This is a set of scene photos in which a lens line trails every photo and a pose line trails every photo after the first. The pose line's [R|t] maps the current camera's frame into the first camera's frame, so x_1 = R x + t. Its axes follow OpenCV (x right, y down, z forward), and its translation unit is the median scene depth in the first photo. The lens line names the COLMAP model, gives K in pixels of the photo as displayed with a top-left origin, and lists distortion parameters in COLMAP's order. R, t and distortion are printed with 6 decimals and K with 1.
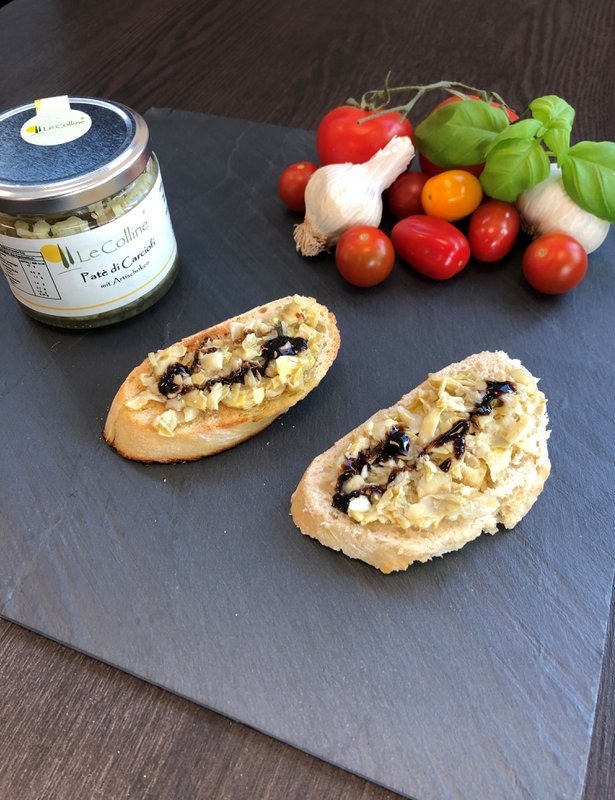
lens RADIAL K [[677.8, 0, 307.4], [0, 677.8, 385.1], [0, 0, 1]] dist [0.003515, -0.005928]
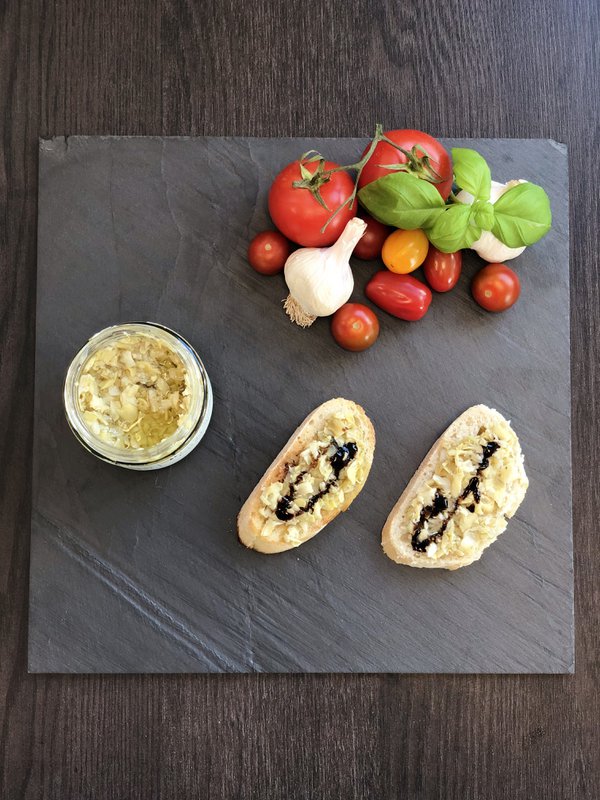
lens RADIAL K [[1206.9, 0, 300.0], [0, 1206.9, 400.0], [0, 0, 1]] dist [0.036203, -0.400328]
pose [[0.924613, -0.371307, 0.084985, -0.299947], [0.259291, 0.776974, 0.573654, -1.676108], [-0.279033, -0.508372, 0.814677, -1.026630]]
